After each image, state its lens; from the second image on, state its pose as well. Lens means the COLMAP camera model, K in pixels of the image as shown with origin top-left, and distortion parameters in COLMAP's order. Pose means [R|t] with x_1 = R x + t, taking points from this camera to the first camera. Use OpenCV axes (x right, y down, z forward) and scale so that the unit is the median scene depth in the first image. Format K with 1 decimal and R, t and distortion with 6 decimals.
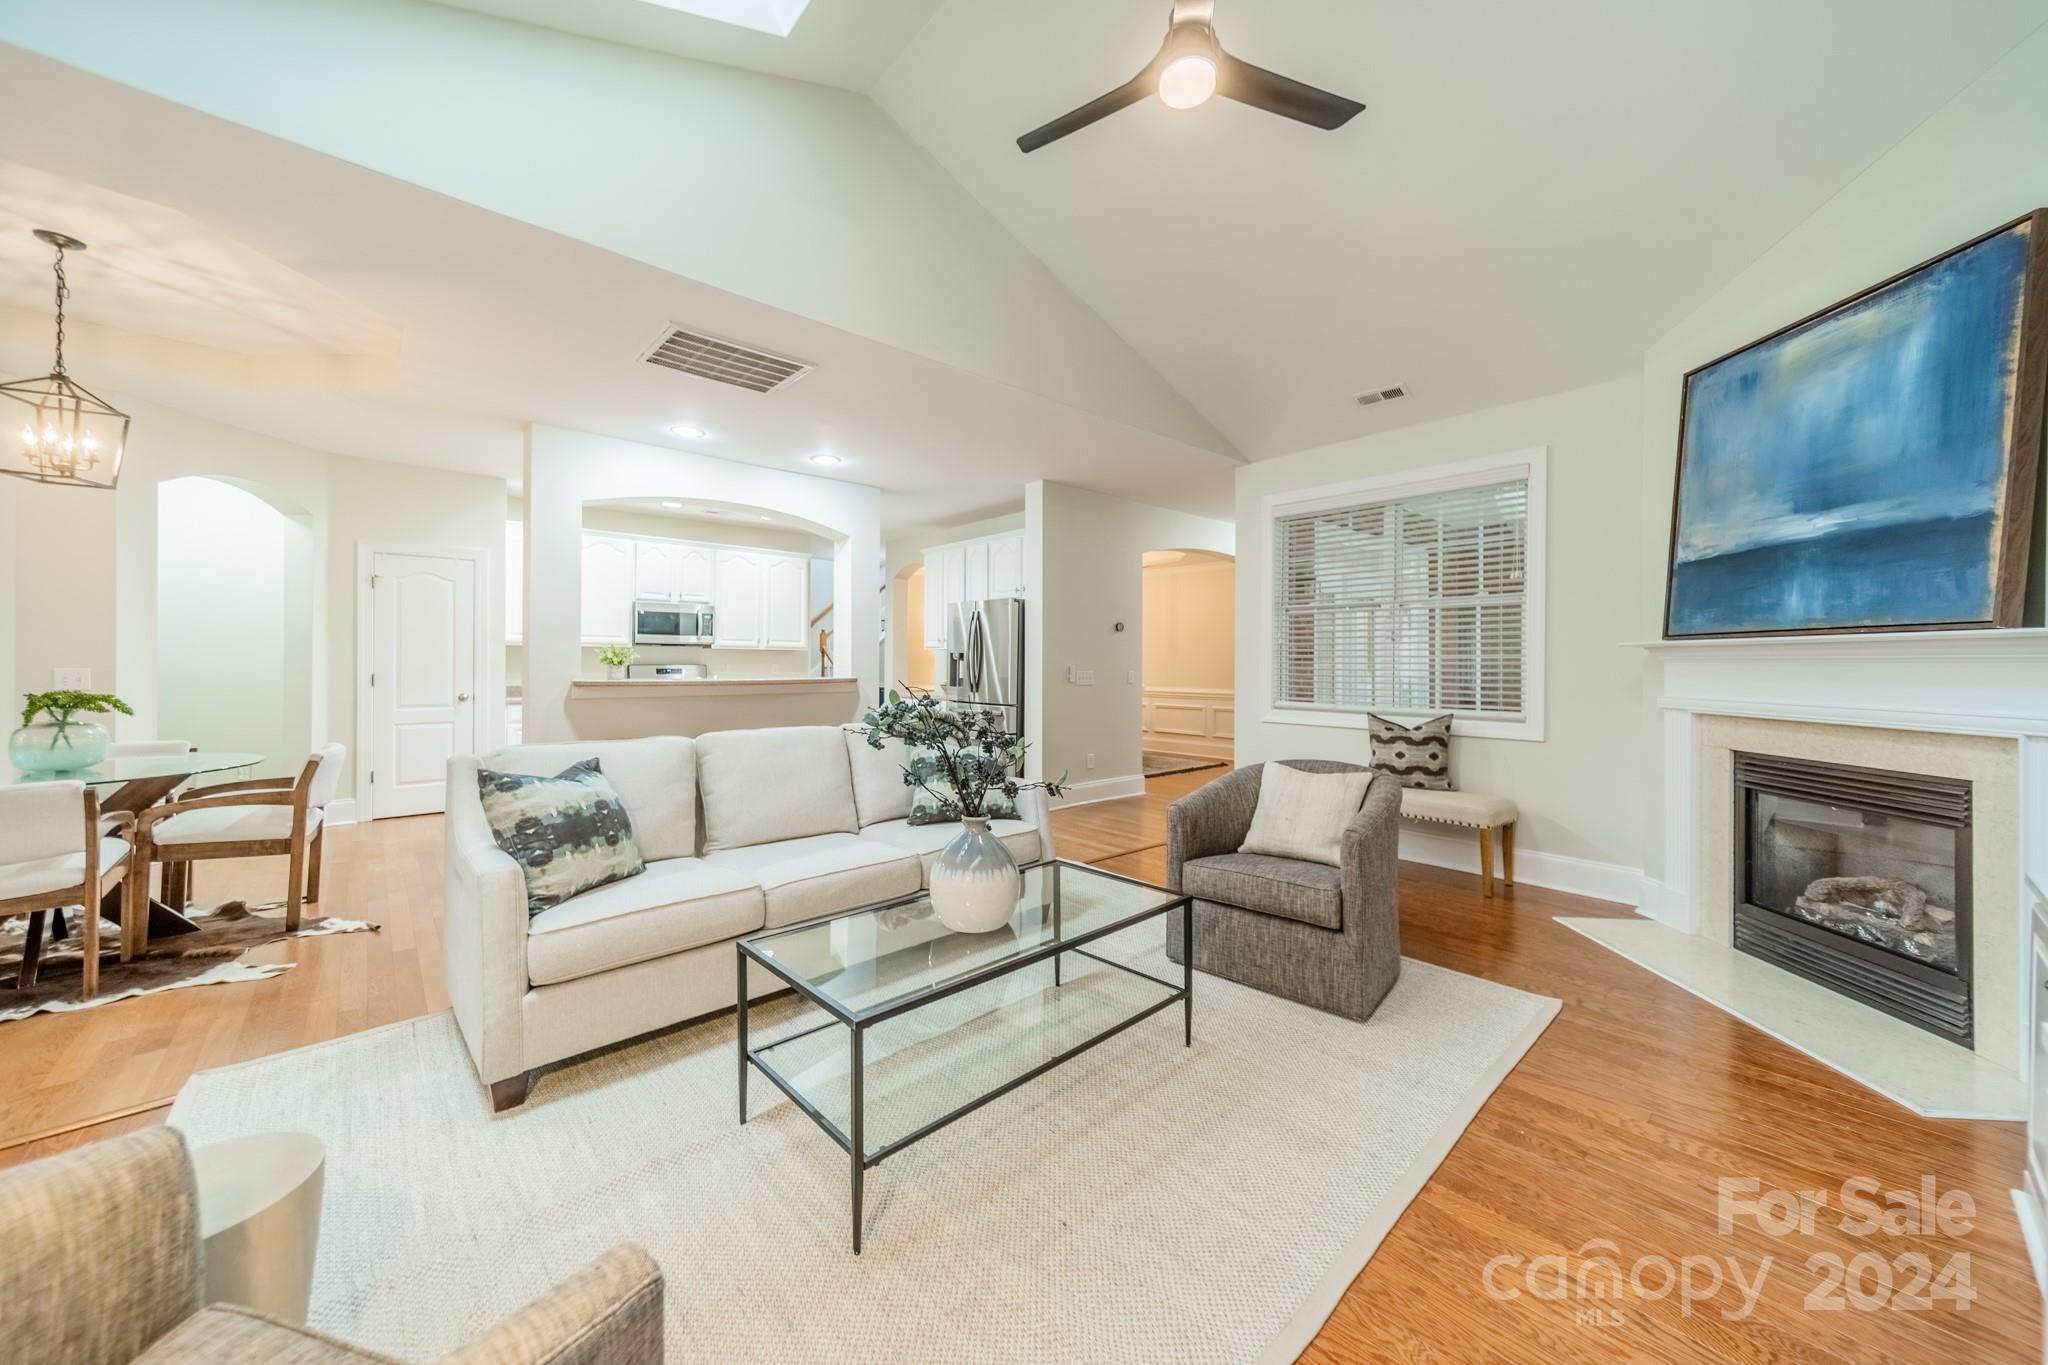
lens RADIAL K [[730.5, 0, 1023.2], [0, 730.5, 674.9], [0, 0, 1]] dist [0.000598, 0.000199]
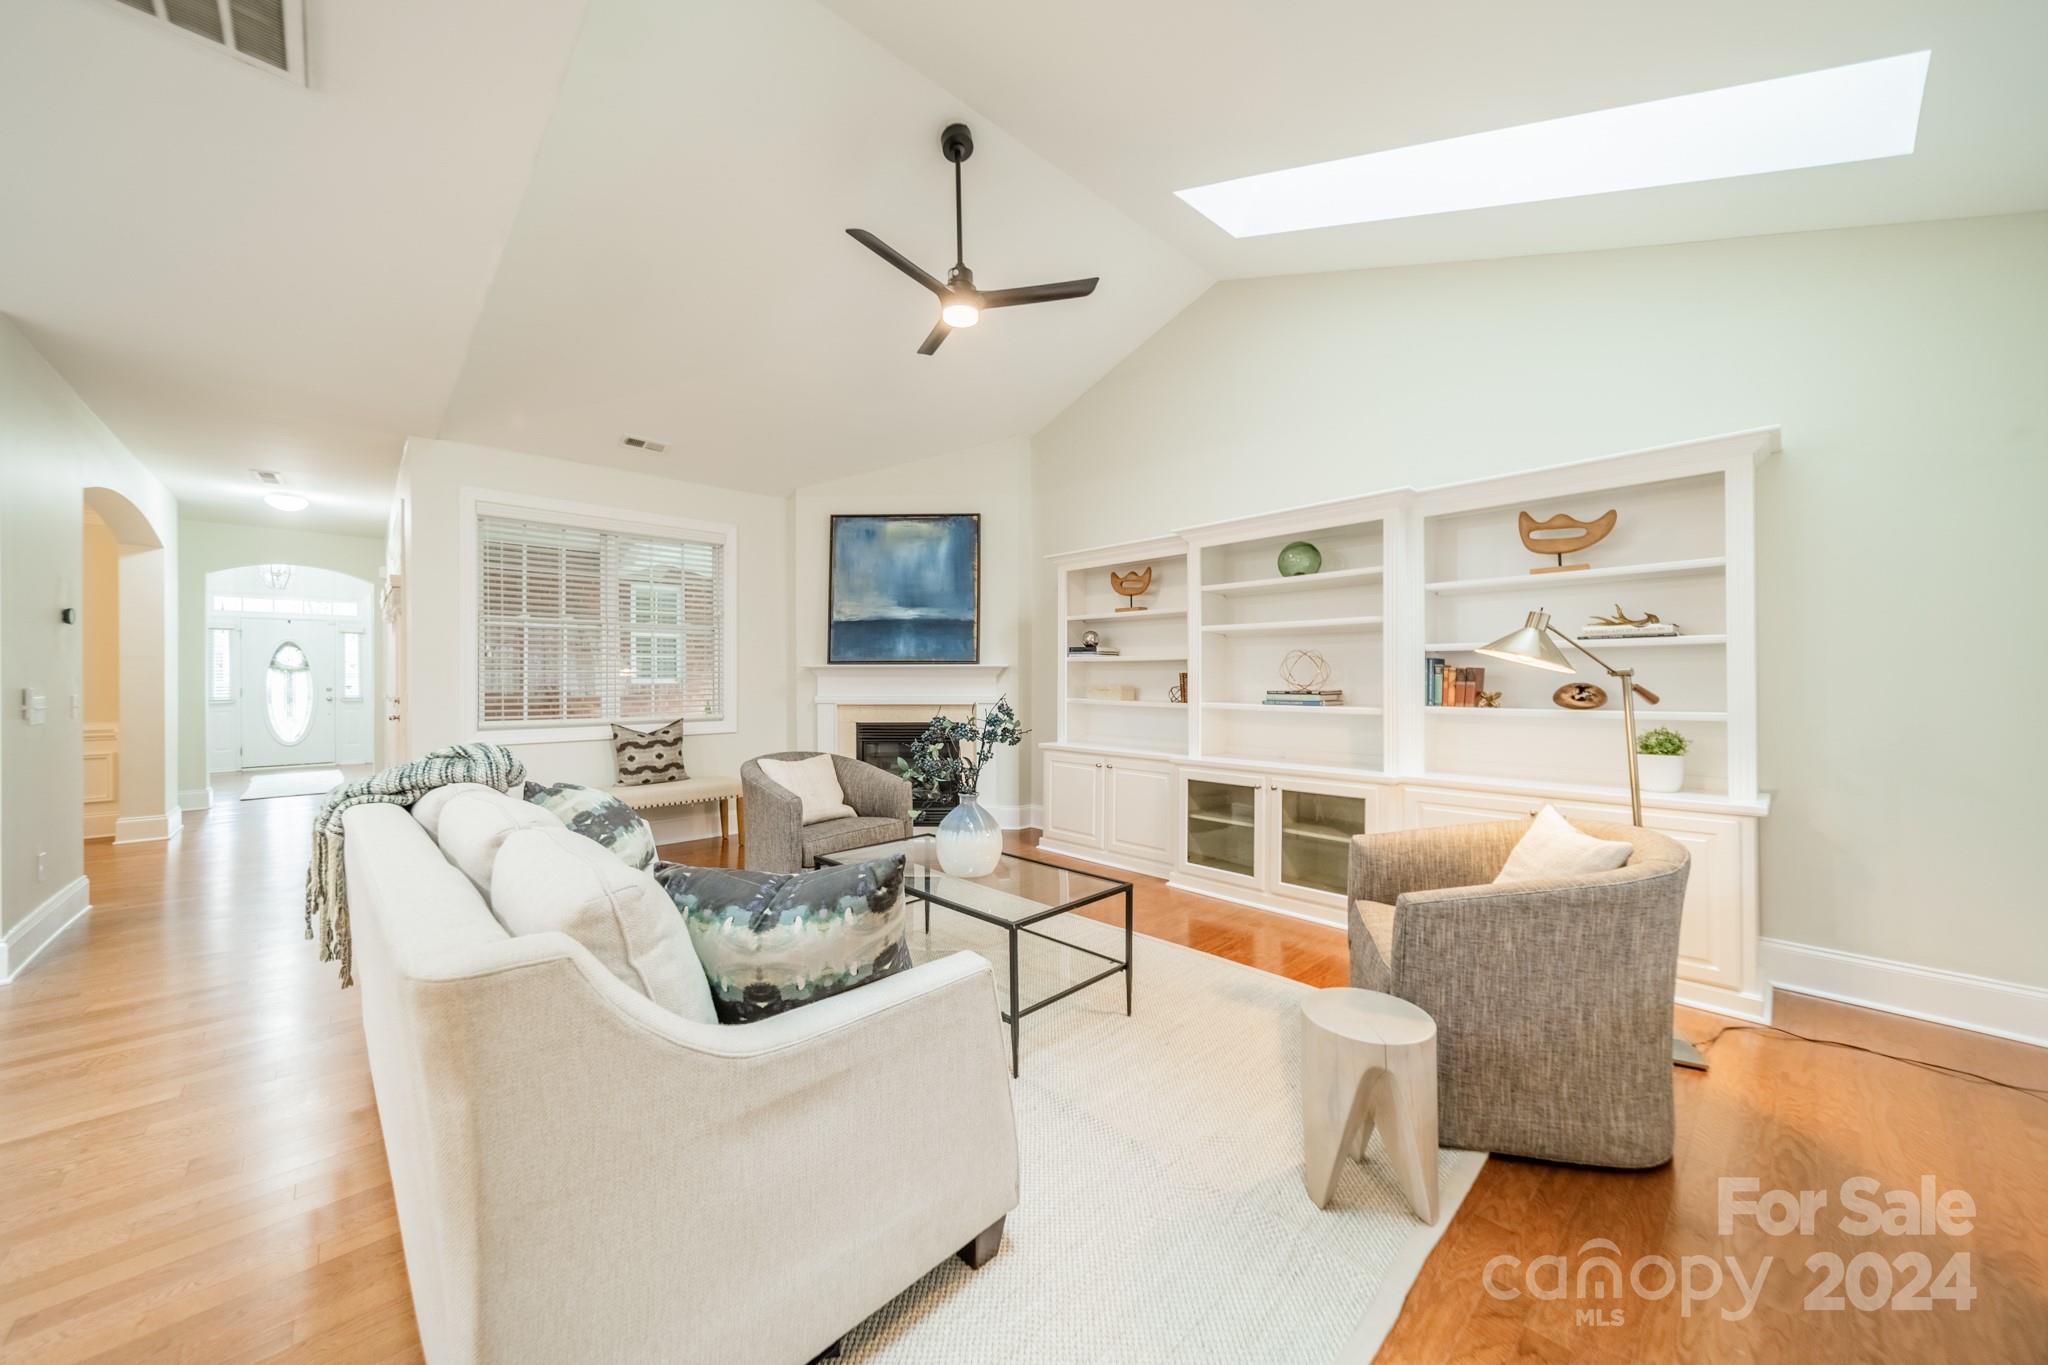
lens RADIAL K [[719.6, 0, 1025.8], [0, 719.6, 676.0], [0, 0, 1]] dist [0.020790, 0.000048]
pose [[0.003460, -0.002533, 0.999991, -0.864195], [0.017896, 0.999837, 0.002471, -0.015700], [-0.999834, 0.017887, 0.003505, 0.534925]]
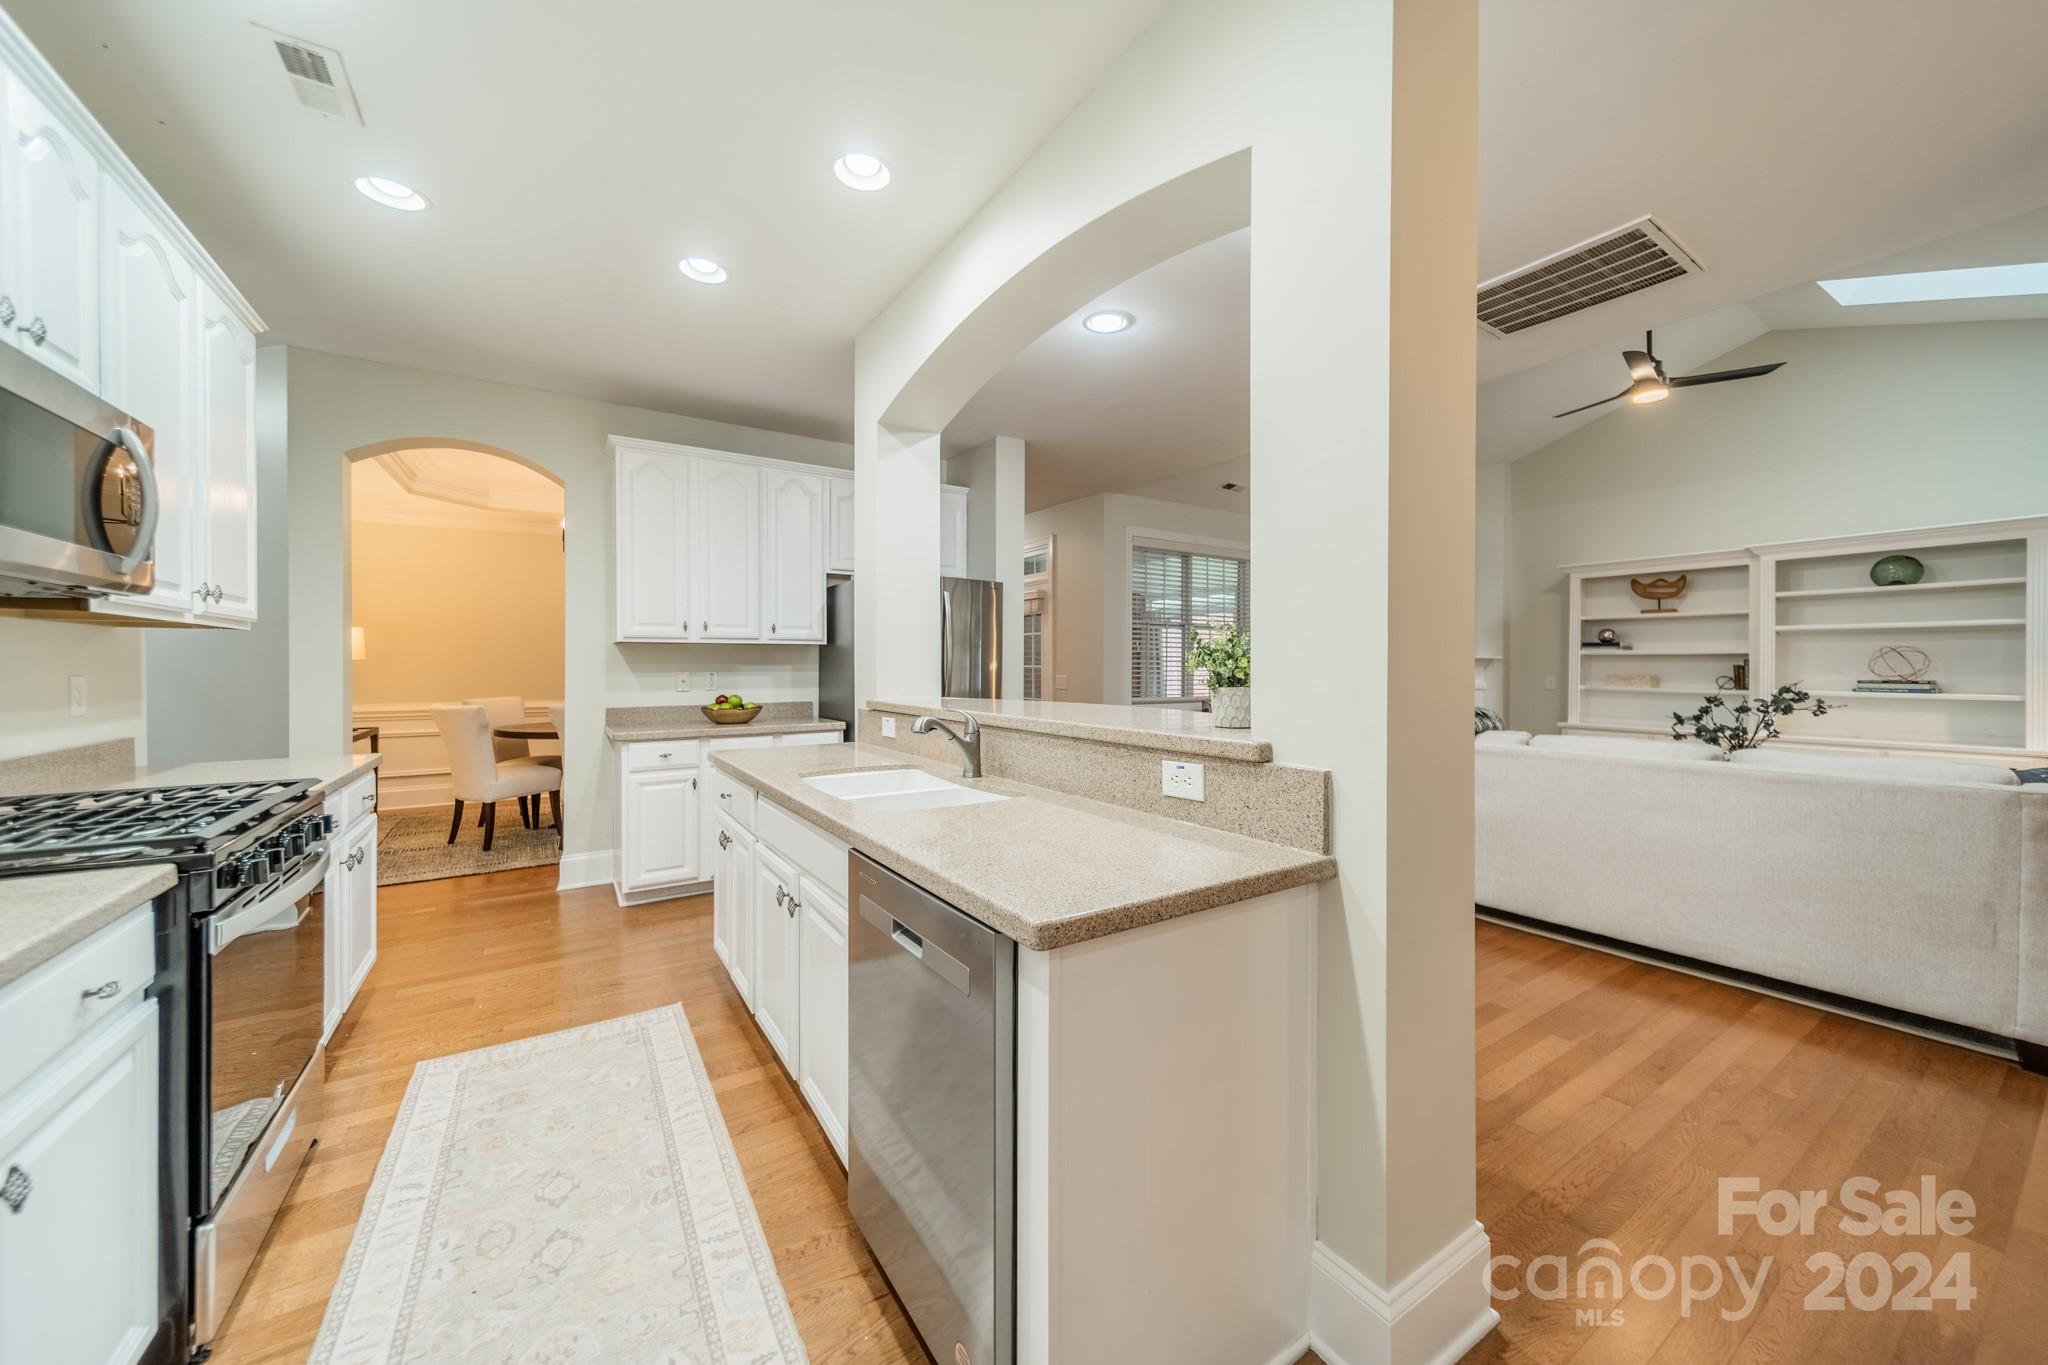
lens RADIAL K [[730.5, 0, 1023.2], [0, 730.5, 674.9], [0, 0, 1]] dist [0.000598, 0.000199]
pose [[0.173979, -0.017208, 0.984599, -1.409024], [0.014593, 0.999783, 0.014895, -0.038860], [-0.984641, 0.011777, 0.174192, 1.551823]]
